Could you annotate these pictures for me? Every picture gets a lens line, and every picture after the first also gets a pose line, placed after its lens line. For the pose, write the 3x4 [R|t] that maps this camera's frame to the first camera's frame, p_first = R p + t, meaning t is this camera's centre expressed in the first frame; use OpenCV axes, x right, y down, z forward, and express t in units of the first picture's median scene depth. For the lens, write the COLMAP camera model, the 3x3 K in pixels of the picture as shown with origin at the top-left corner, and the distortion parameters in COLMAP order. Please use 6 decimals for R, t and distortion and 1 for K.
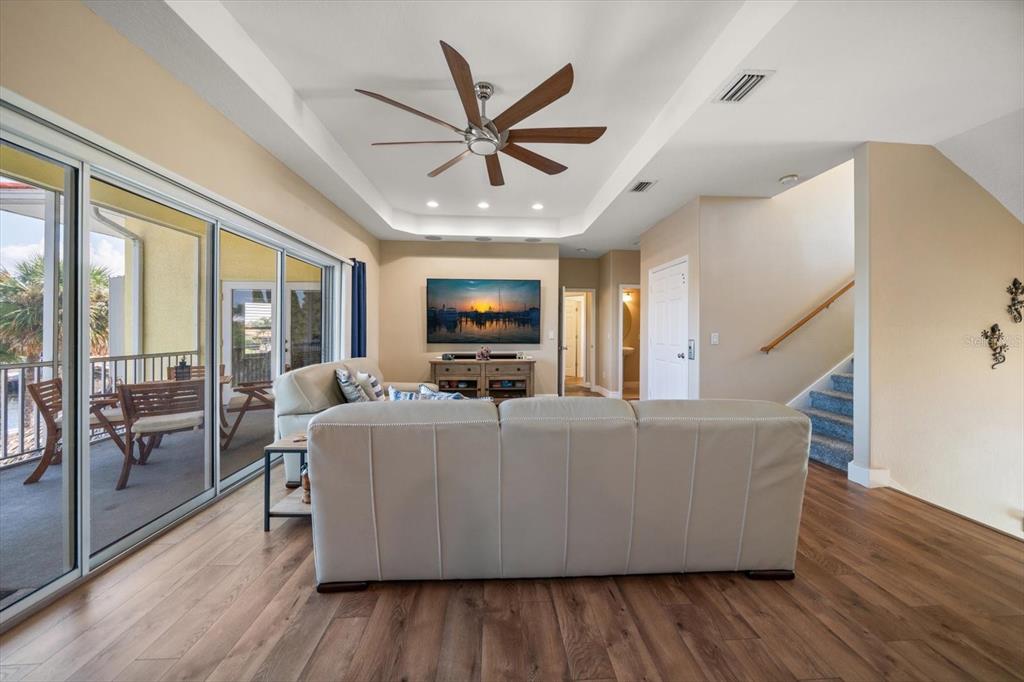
lens RADIAL K [[354.0, 0, 509.6], [0, 354.0, 331.2], [0, 0, 1]] dist [-0.001994, -0.000150]
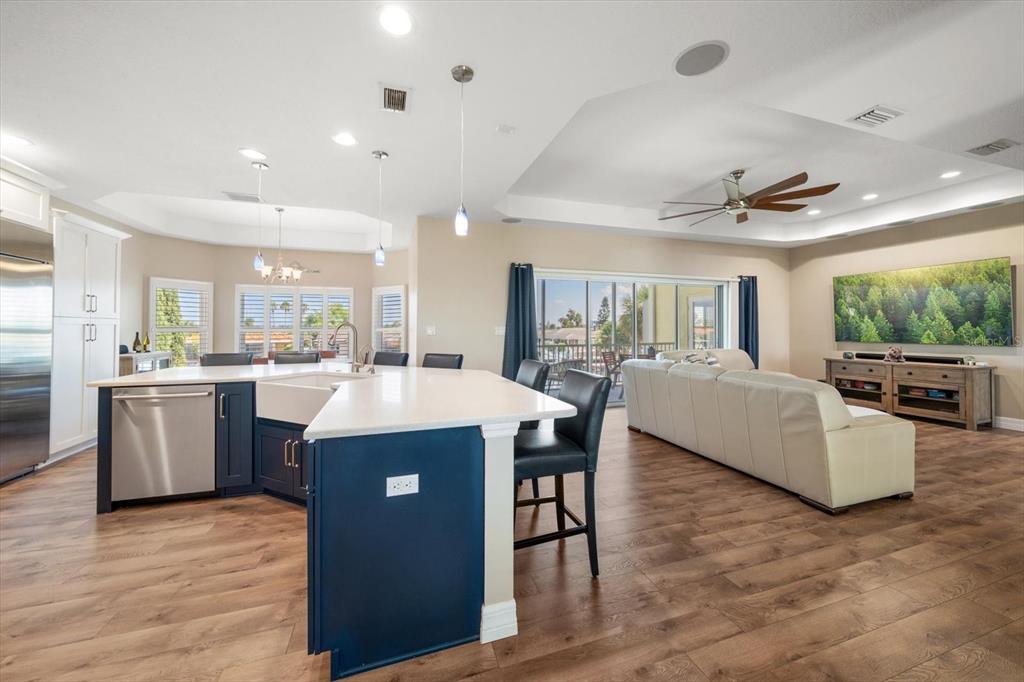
lens RADIAL K [[370.2, 0, 517.3], [0, 370.2, 326.9], [0, 0, 1]] dist [-0.002059, 0.000126]
pose [[0.268129, -0.010710, -0.963324, 0.623417], [0.006149, 0.999937, -0.009406, -0.003857], [0.963363, -0.003402, 0.268178, -0.180467]]
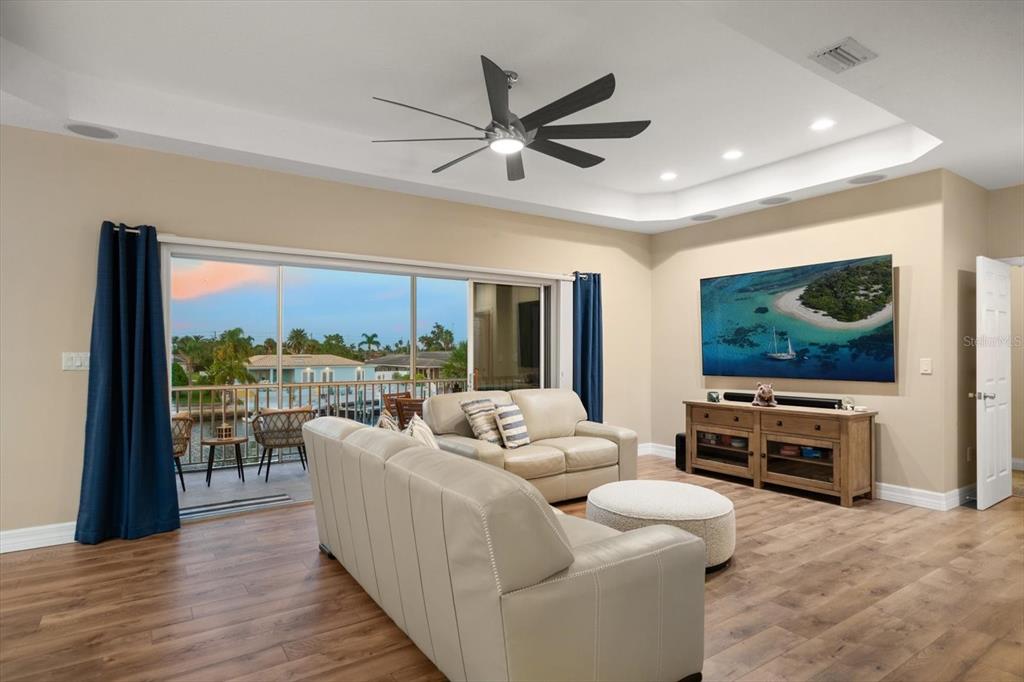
lens RADIAL K [[546.8, 0, 508.0], [0, 546.8, 352.2], [0, 0, 1]] dist [0.000349, -0.000480]
pose [[0.514372, -0.004559, -0.857555, 0.544455], [0.004880, 0.999985, -0.002389, -0.010269], [0.857553, -0.002956, 0.514387, 0.167075]]
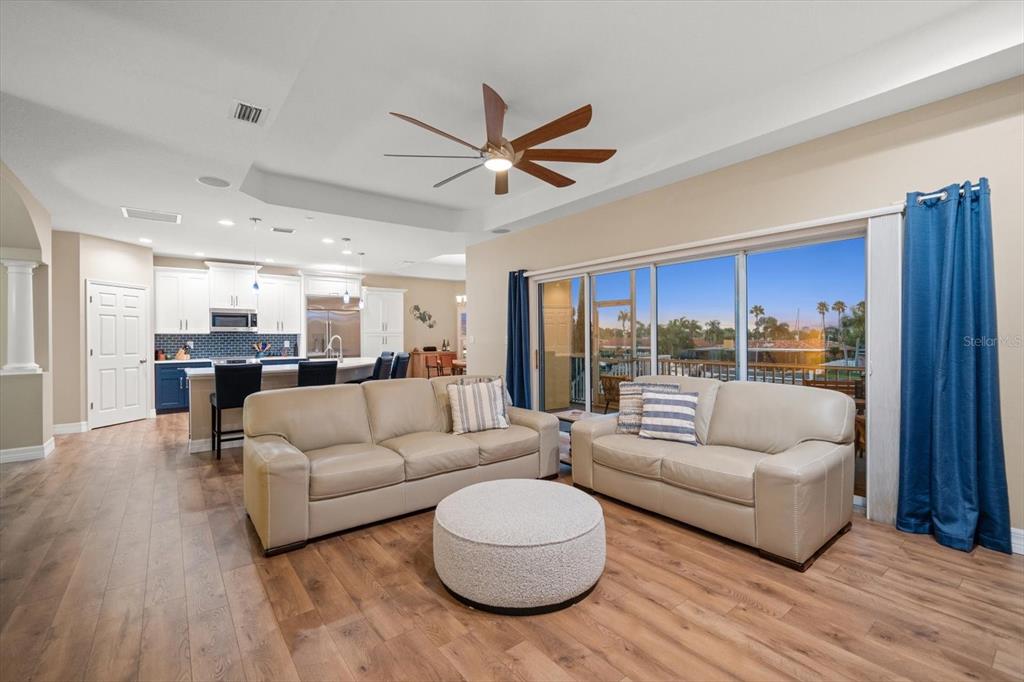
lens RADIAL K [[439.8, 0, 517.2], [0, 439.8, 340.8], [0, 0, 1]] dist [0.000694, 0.000387]
pose [[-0.809566, 0.005974, -0.586998, 0.326310], [0.004921, 0.999982, 0.003390, -0.005349], [0.587008, -0.000144, -0.809581, 1.061871]]
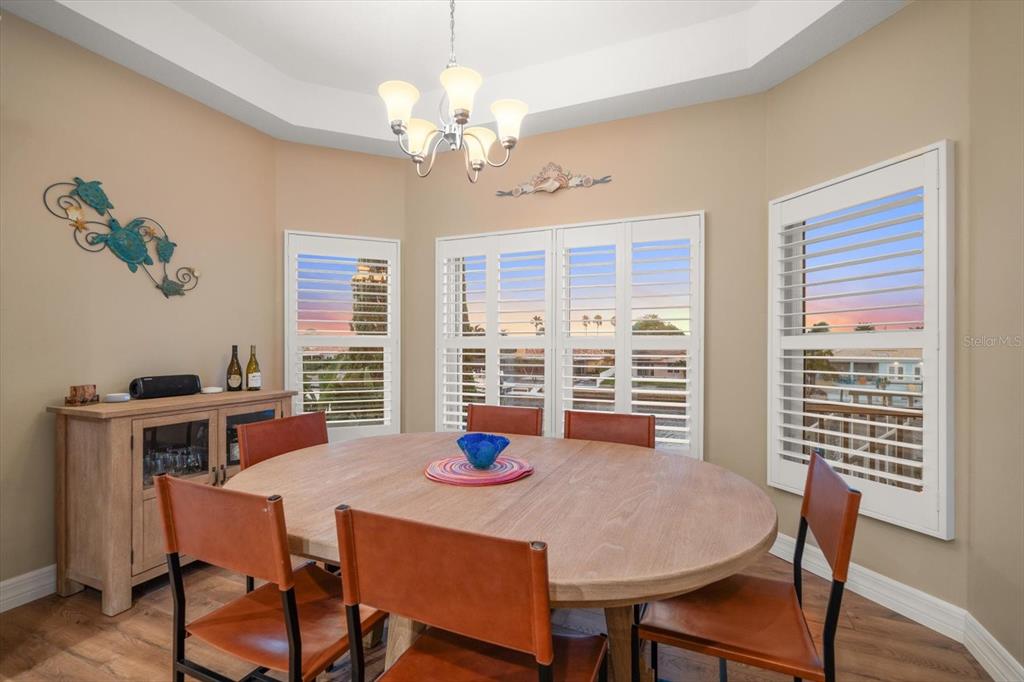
lens RADIAL K [[469.5, 0, 514.6], [0, 469.5, 346.5], [0, 0, 1]] dist [0.009955, 0.000727]
pose [[-0.448866, -0.002302, -0.893596, -0.297929], [-0.000995, 0.999997, -0.002076, -0.003527], [0.893598, -0.000043, -0.448867, -0.354139]]
